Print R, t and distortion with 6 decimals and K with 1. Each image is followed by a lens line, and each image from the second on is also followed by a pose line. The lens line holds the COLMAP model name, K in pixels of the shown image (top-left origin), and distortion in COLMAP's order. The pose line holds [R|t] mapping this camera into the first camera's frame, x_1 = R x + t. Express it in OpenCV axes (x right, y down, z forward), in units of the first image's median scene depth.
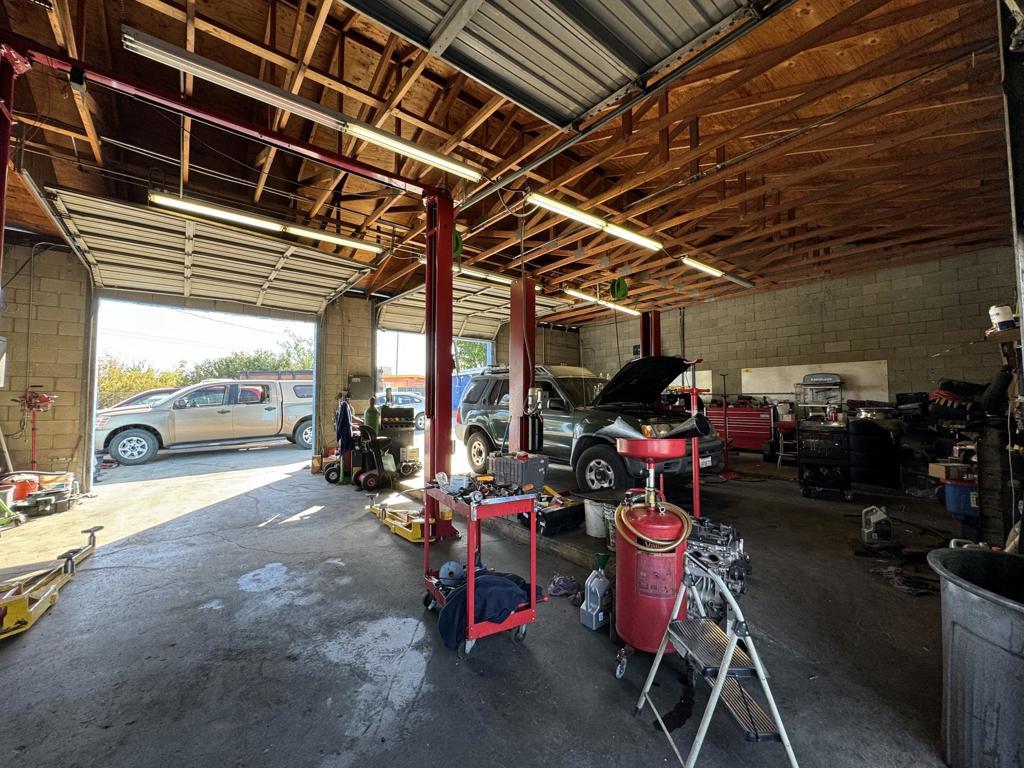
lens RADIAL K [[403.1, 0, 505.0], [0, 403.1, 382.2], [0, 0, 1]] dist [-0.000097, 0.000496]
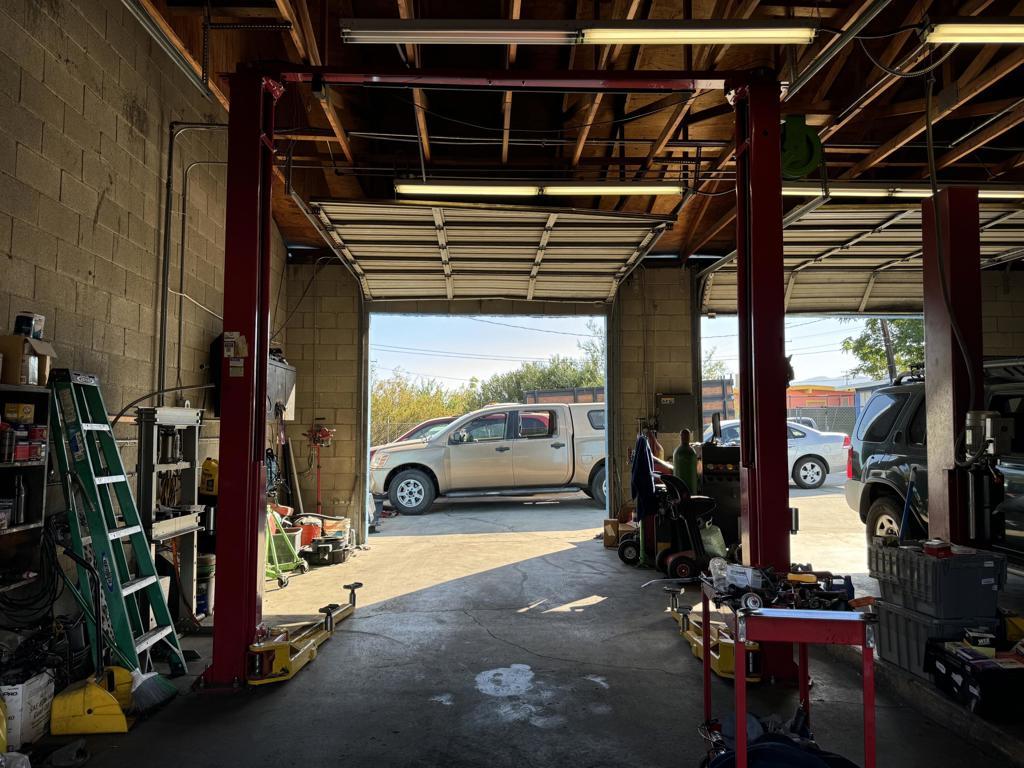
lens RADIAL K [[704.9, 0, 509.9], [0, 704.9, 387.1], [0, 0, 1]] dist [0.060632, -0.056524]
pose [[0.808874, -0.038991, -0.586688, 0.121327], [0.028815, 0.999229, -0.026680, -0.007751], [0.587275, 0.004675, 0.809374, -0.027975]]
